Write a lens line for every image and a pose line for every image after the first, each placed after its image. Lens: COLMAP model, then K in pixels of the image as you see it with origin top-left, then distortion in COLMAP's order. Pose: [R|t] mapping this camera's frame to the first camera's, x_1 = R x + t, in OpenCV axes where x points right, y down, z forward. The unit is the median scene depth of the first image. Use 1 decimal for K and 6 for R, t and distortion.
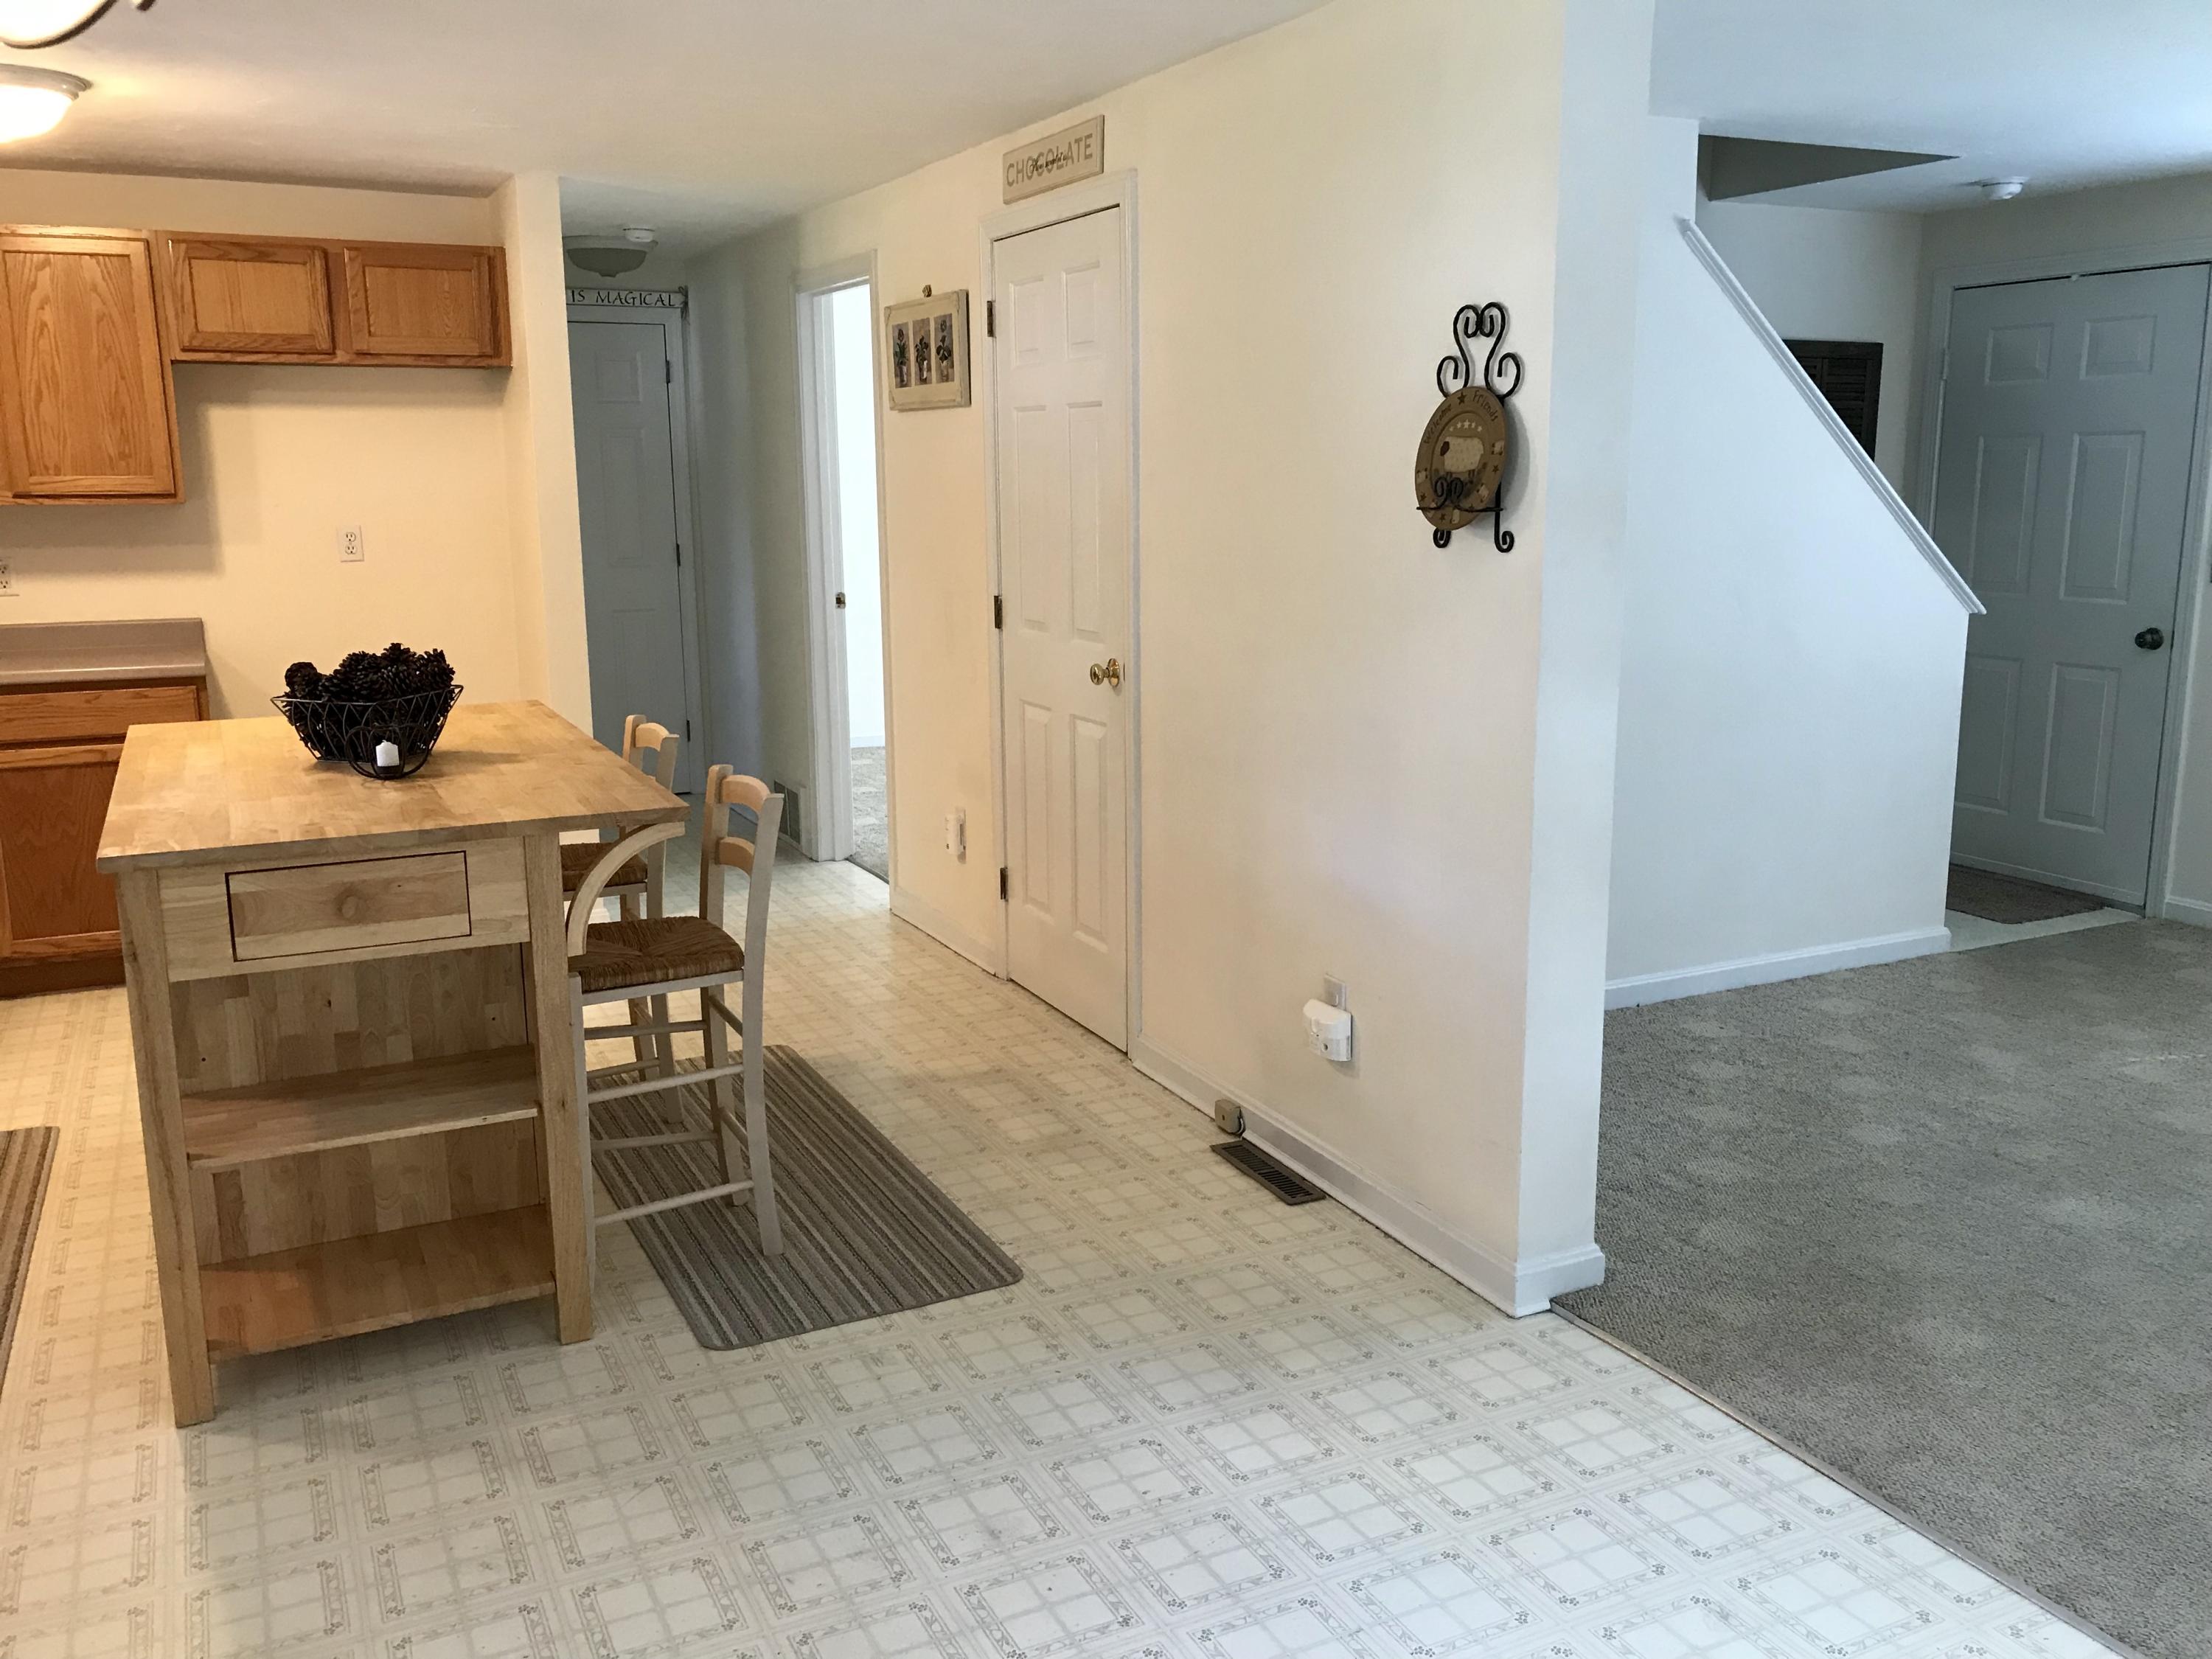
lens RADIAL K [[1770.7, 0, 1093.8], [0, 1770.7, 814.0], [0, 0, 1]] dist [0.022425, -0.000921]
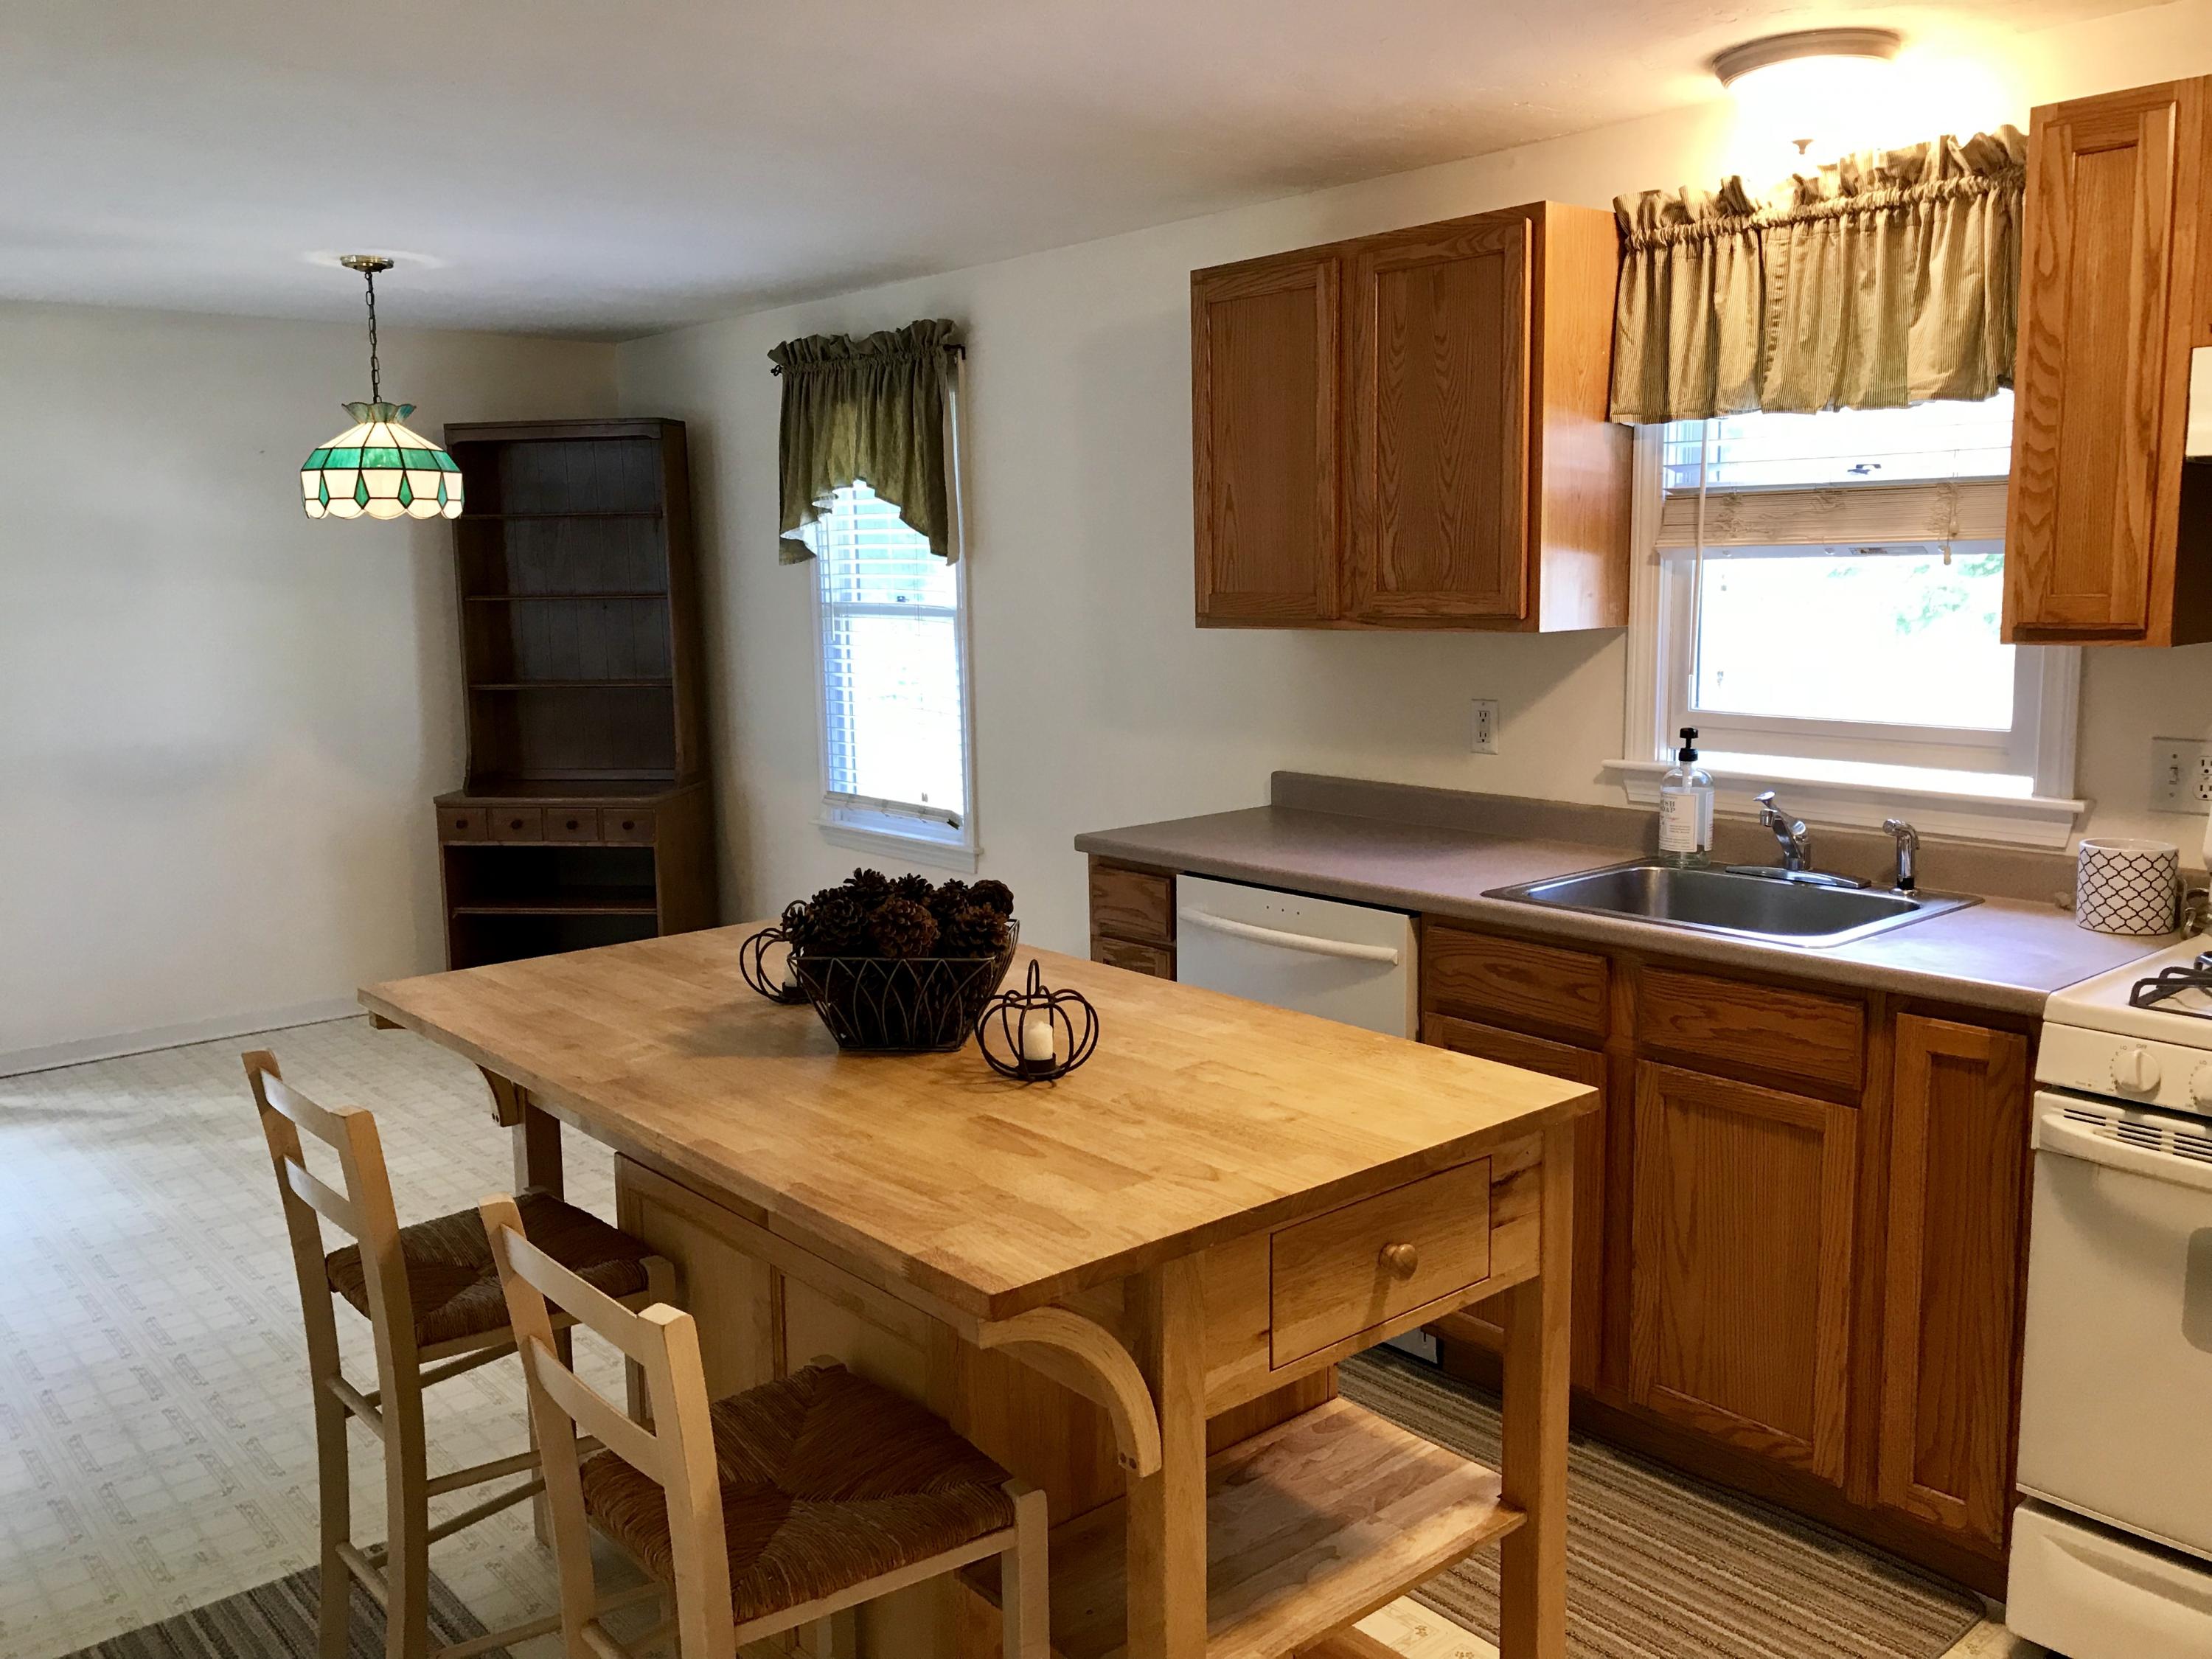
lens RADIAL K [[1820.9, 0, 1099.0], [0, 1820.9, 805.3], [0, 0, 1]] dist [0.010419, 0.006161]
pose [[-0.969158, 0.053936, -0.240464, -0.317135], [-0.027141, 0.946459, 0.321680, -0.331781], [0.244939, 0.318285, -0.915805, 1.609269]]
